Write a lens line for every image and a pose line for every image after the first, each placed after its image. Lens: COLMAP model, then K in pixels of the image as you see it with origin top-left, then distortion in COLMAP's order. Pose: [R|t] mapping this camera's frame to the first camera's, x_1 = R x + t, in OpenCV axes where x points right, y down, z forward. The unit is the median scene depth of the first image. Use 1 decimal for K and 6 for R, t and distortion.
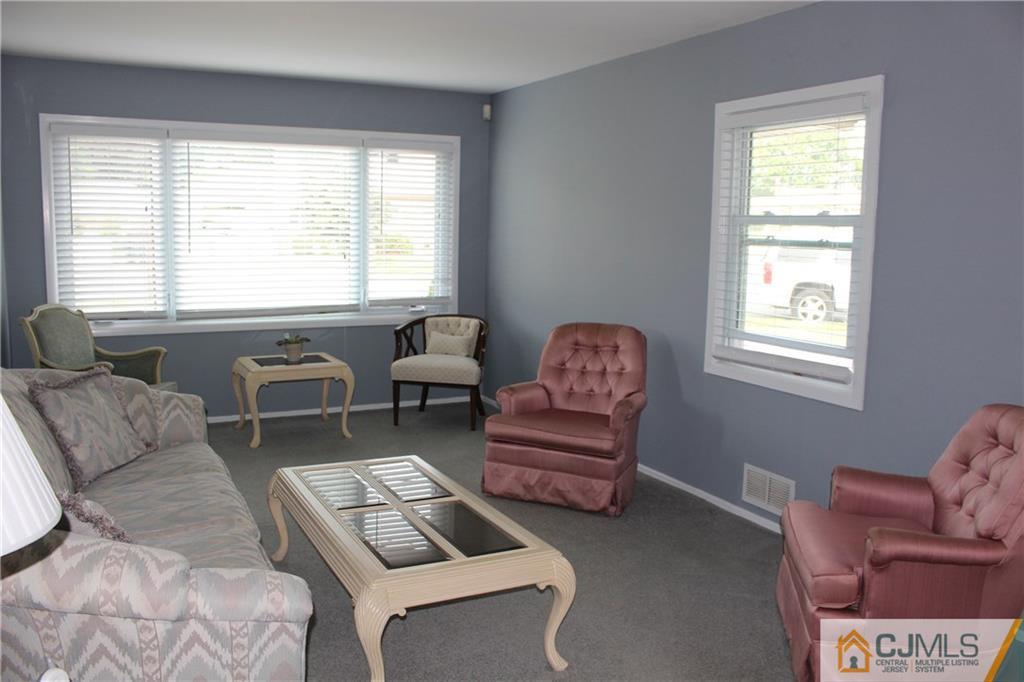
lens RADIAL K [[852.0, 0, 512.0], [0, 852.0, 341.0], [0, 0, 1]] dist [-0.158921, 0.138073]
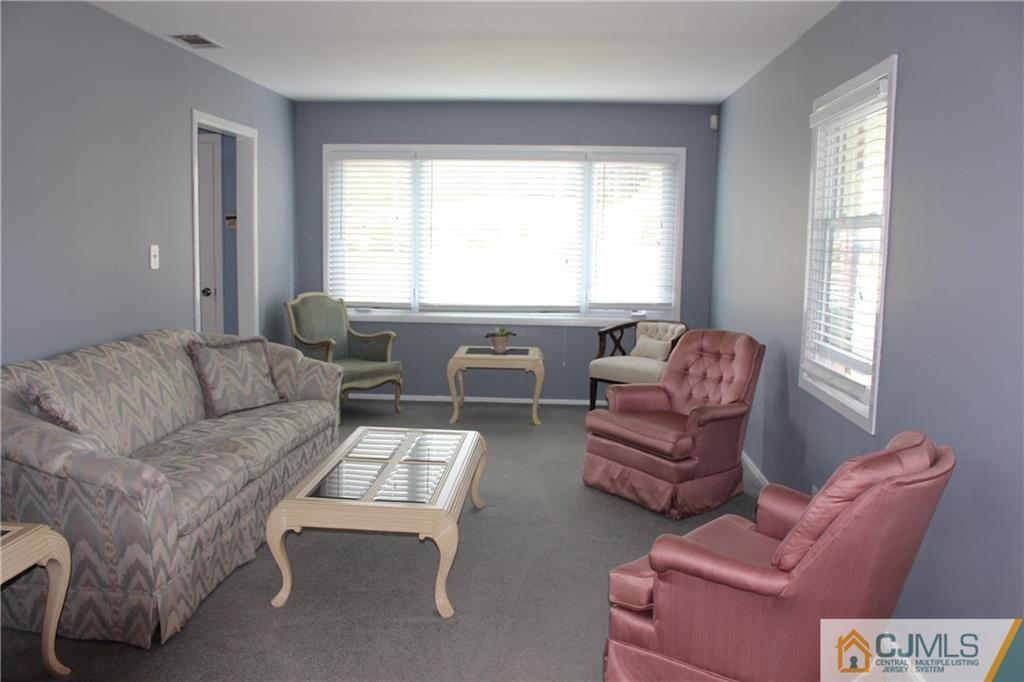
lens RADIAL K [[852.0, 0, 512.0], [0, 852.0, 341.0], [0, 0, 1]] dist [-0.158921, 0.138073]
pose [[0.858942, 0.060422, -0.508495, 0.360699], [-0.069680, 0.997569, 0.000833, 0.007334], [0.507310, 0.034717, 0.861064, 0.028665]]
